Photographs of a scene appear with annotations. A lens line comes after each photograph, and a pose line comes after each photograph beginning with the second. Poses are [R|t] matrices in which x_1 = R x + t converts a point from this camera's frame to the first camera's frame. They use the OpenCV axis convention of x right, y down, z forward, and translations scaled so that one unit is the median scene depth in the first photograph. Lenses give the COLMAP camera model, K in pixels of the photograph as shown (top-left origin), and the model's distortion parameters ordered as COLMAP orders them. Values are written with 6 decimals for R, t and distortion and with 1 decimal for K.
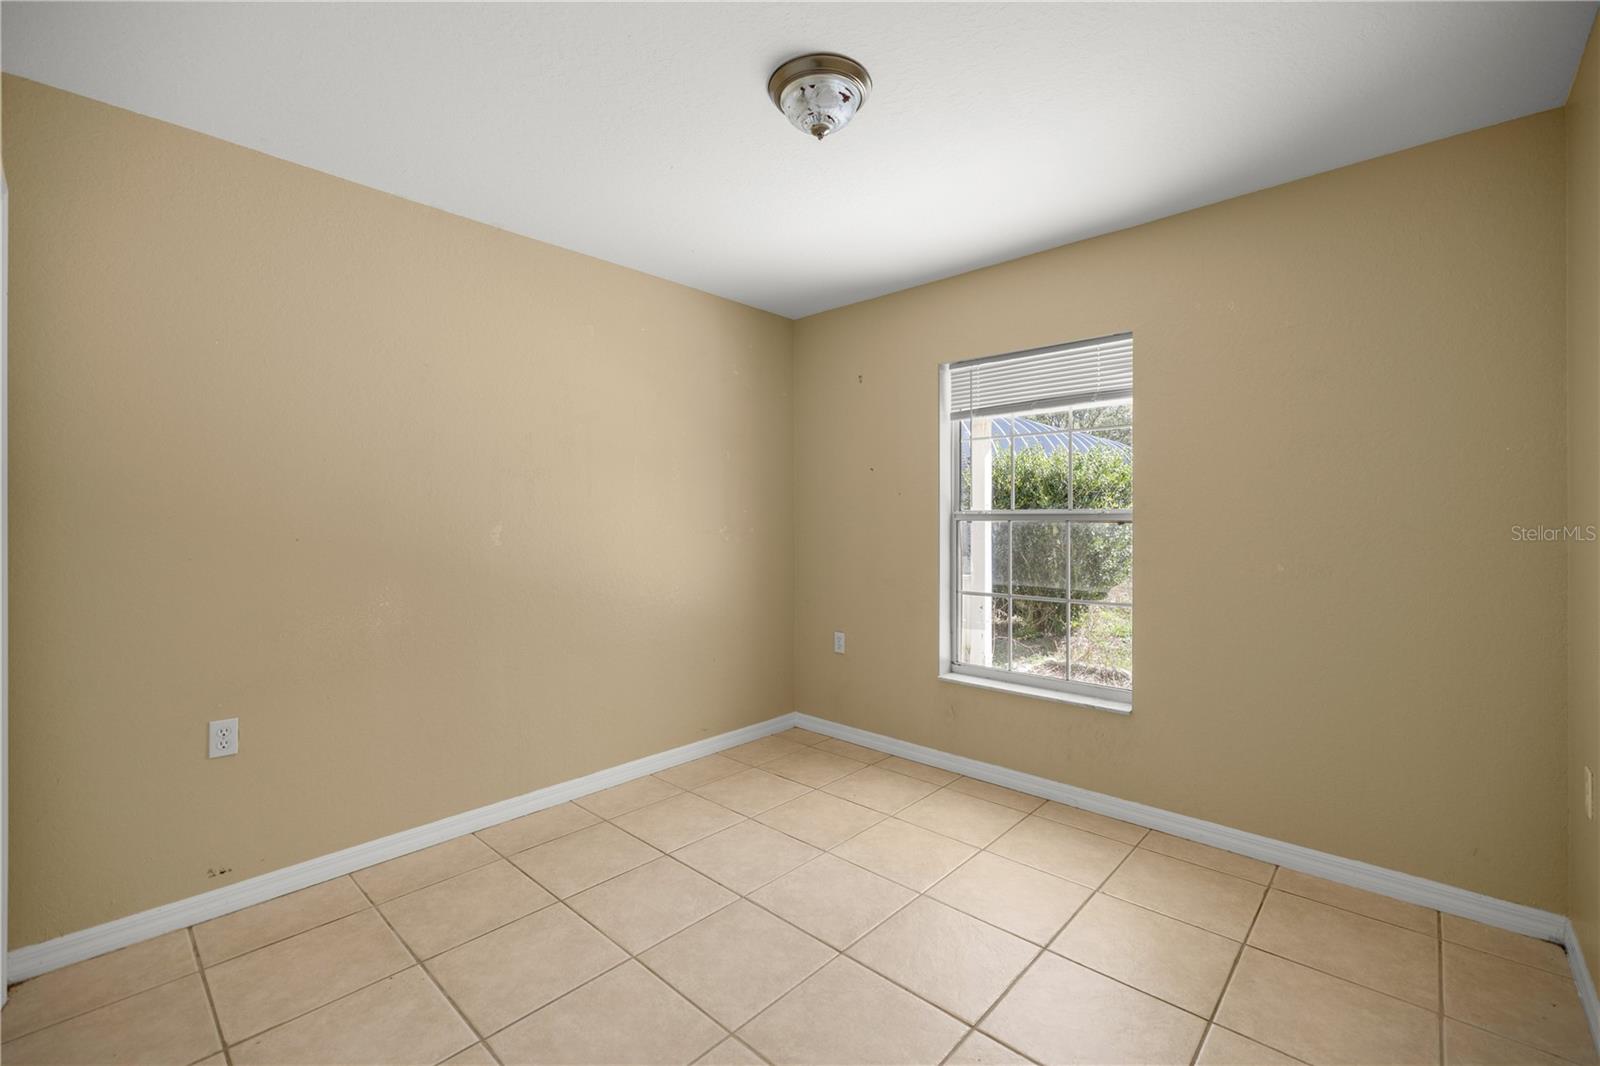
lens RADIAL K [[675.4, 0, 802.3], [0, 675.4, 524.2], [0, 0, 1]] dist [-0.000442, 0.000368]
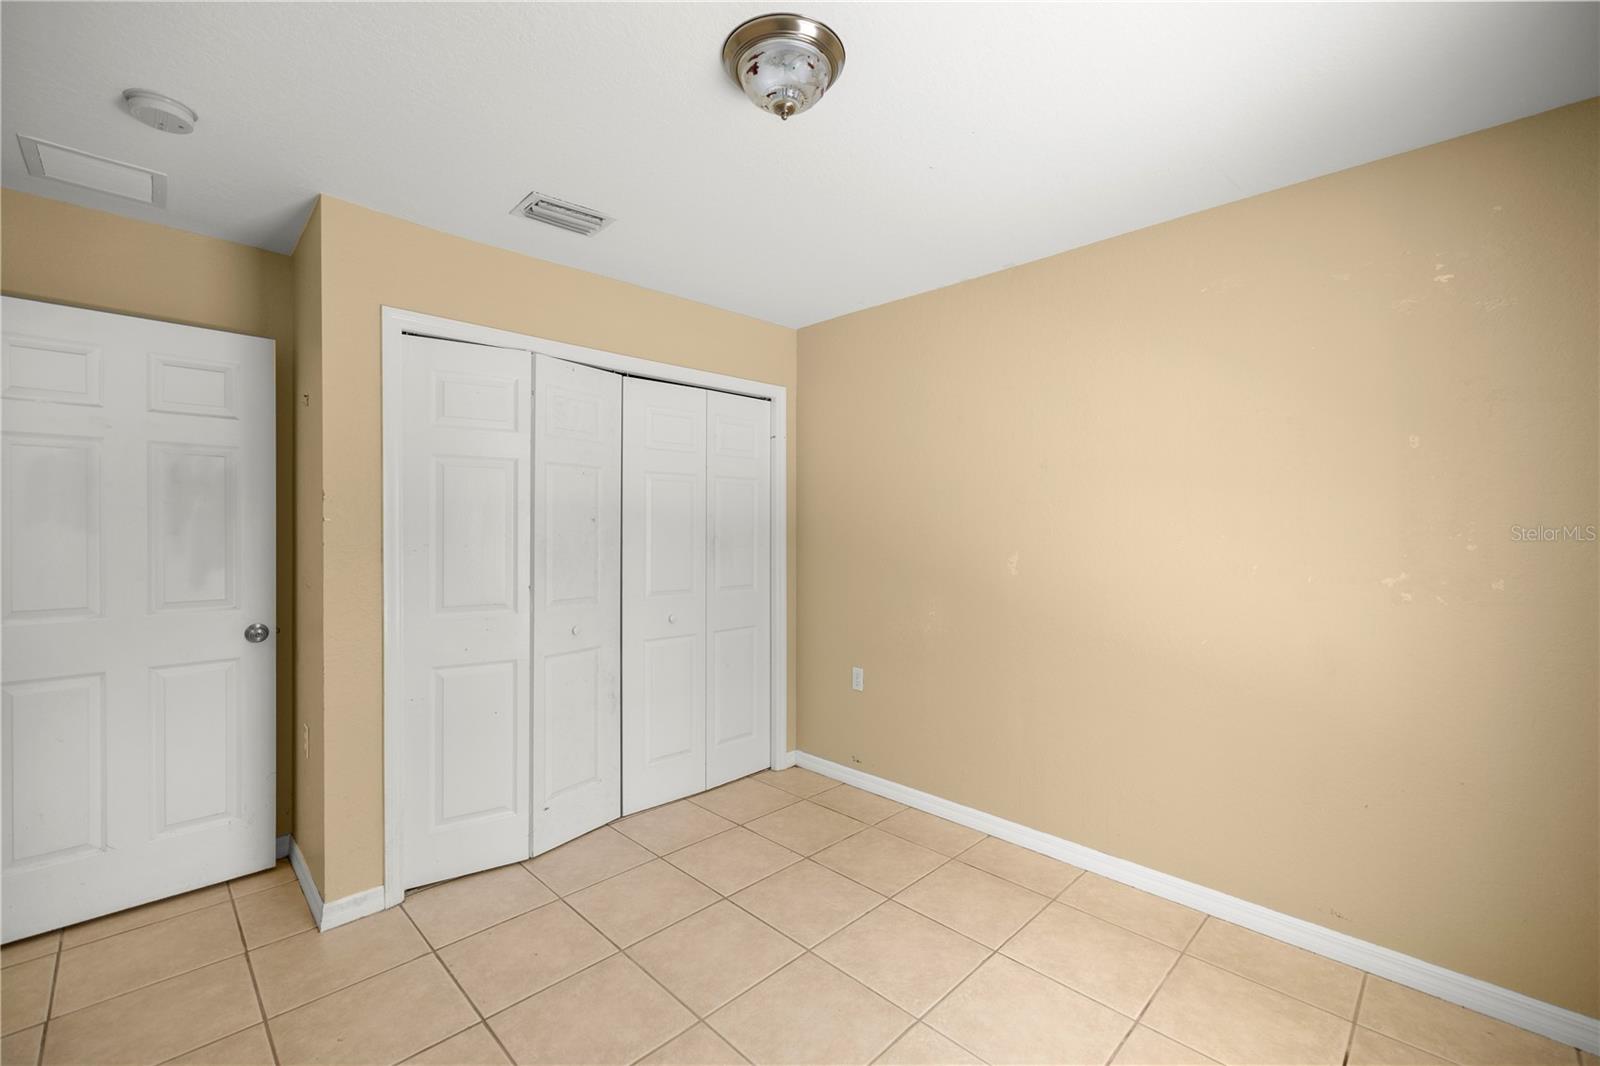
lens RADIAL K [[675.4, 0, 797.6], [0, 675.4, 532.7], [0, 0, 1]] dist [-0.000442, 0.000368]
pose [[-0.037512, 0.010258, -0.999244, 0.633926], [-0.014020, 0.999843, 0.010790, -0.040622], [0.999198, 0.014414, -0.037363, 0.755683]]
